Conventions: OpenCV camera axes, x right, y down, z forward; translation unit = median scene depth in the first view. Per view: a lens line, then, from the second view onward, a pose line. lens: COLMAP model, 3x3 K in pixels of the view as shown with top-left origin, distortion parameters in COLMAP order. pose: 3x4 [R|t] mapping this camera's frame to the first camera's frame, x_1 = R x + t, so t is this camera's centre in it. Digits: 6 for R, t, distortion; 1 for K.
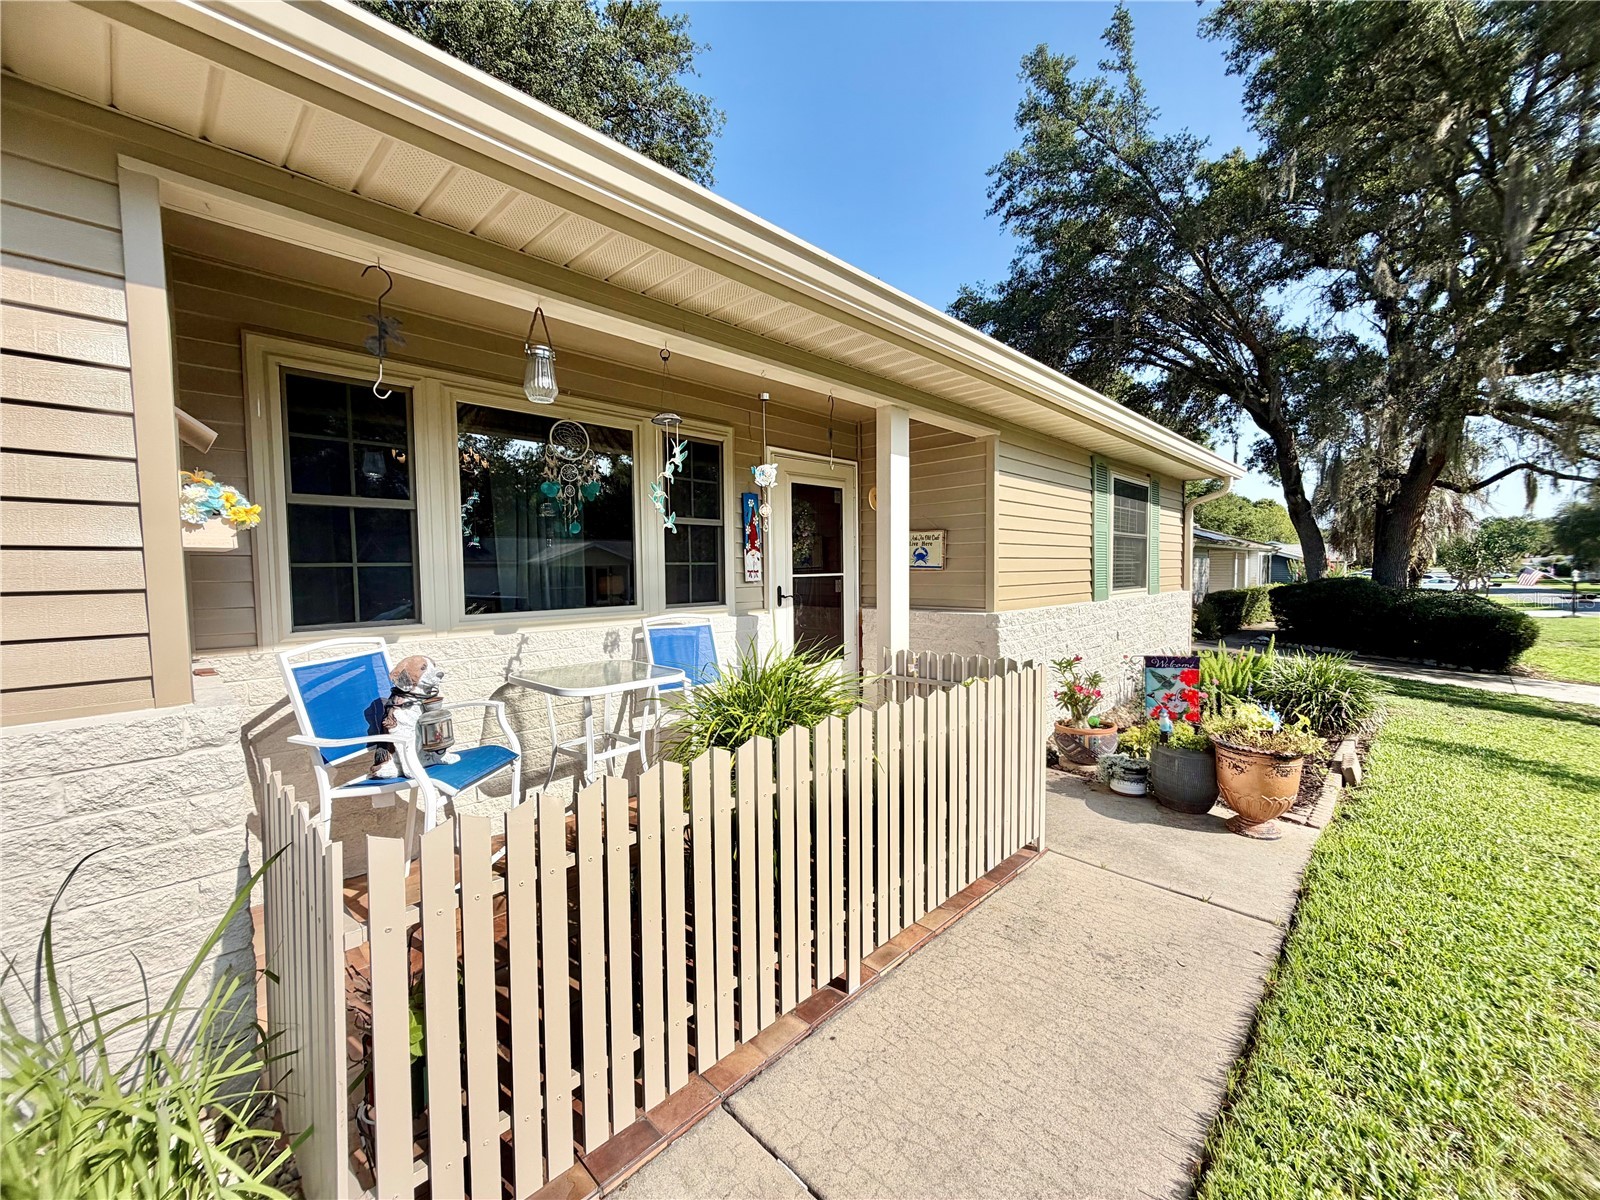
lens RADIAL K [[634.6, 0, 804.2], [0, 634.6, 593.1], [0, 0, 1]] dist [-0.001628, 0.000944]
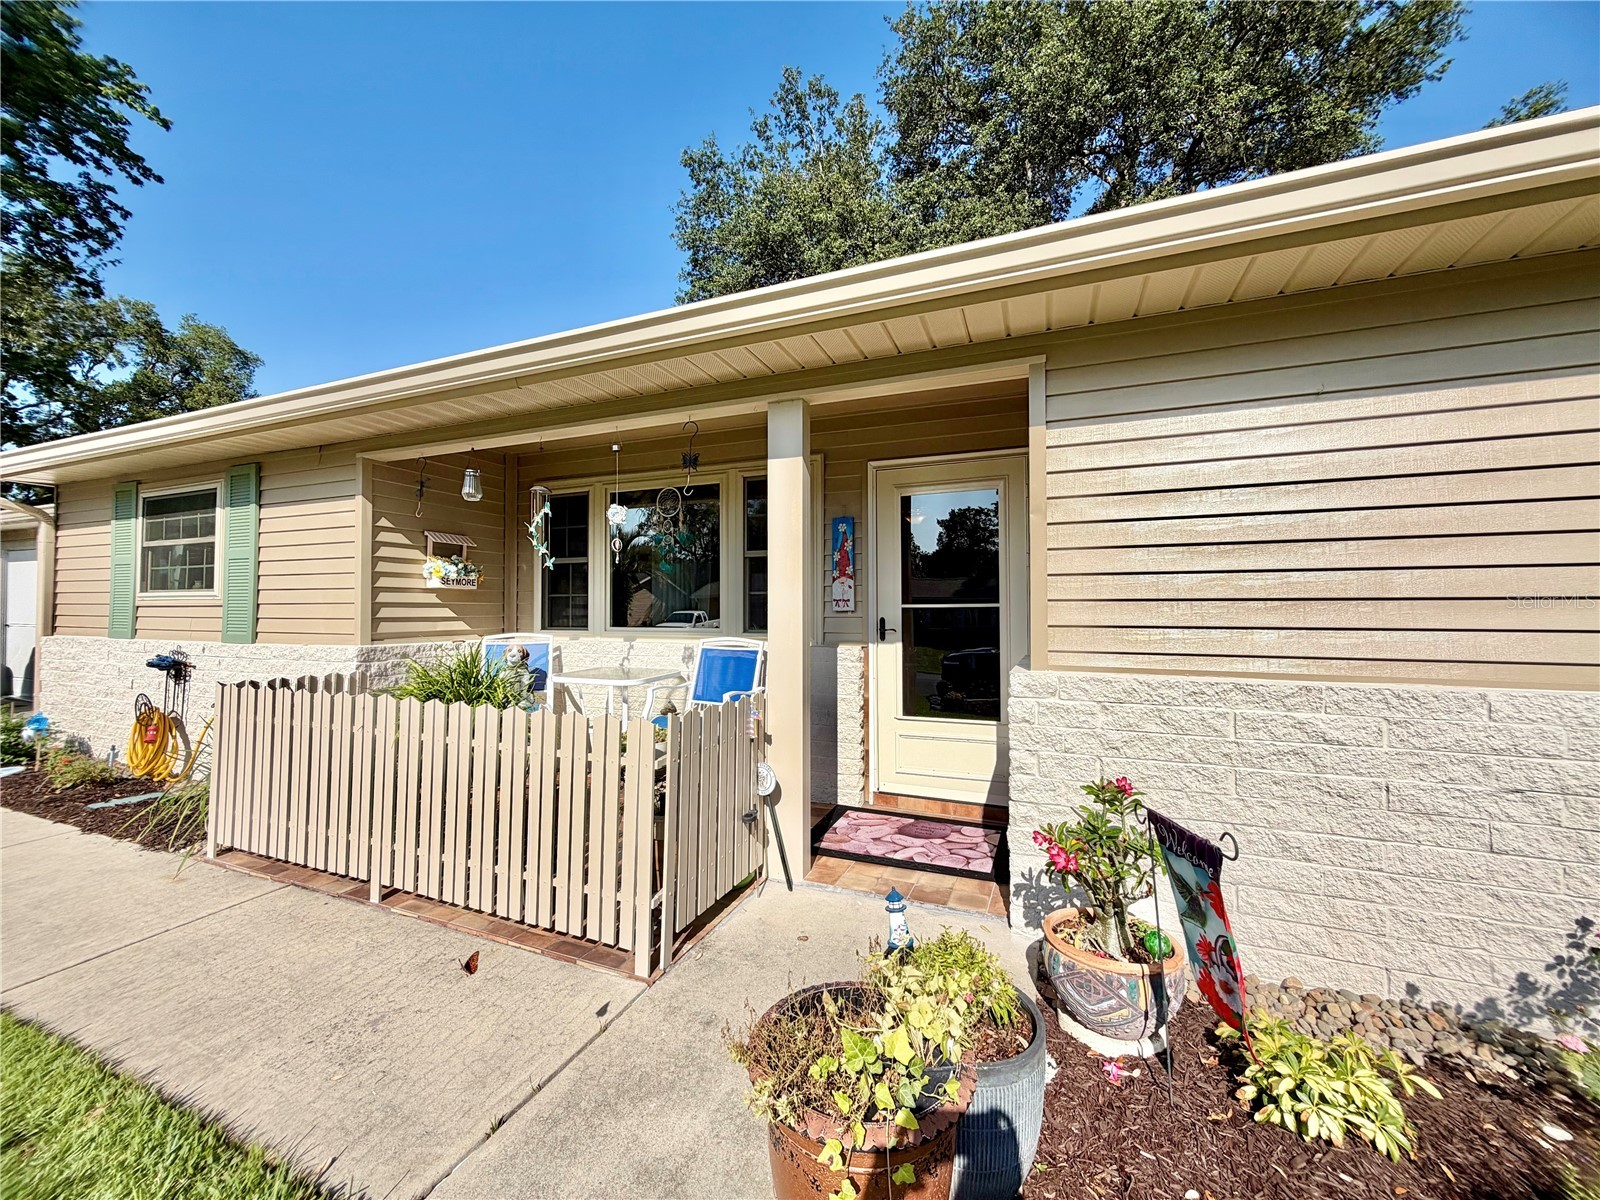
lens RADIAL K [[634.6, 0, 802.0], [0, 634.6, 601.3], [0, 0, 1]] dist [-0.001628, 0.000944]
pose [[0.360716, -0.001264, -0.932675, 0.962598], [-0.040139, 0.999052, -0.016877, -0.018645], [0.931812, 0.043524, 0.360323, 0.761627]]
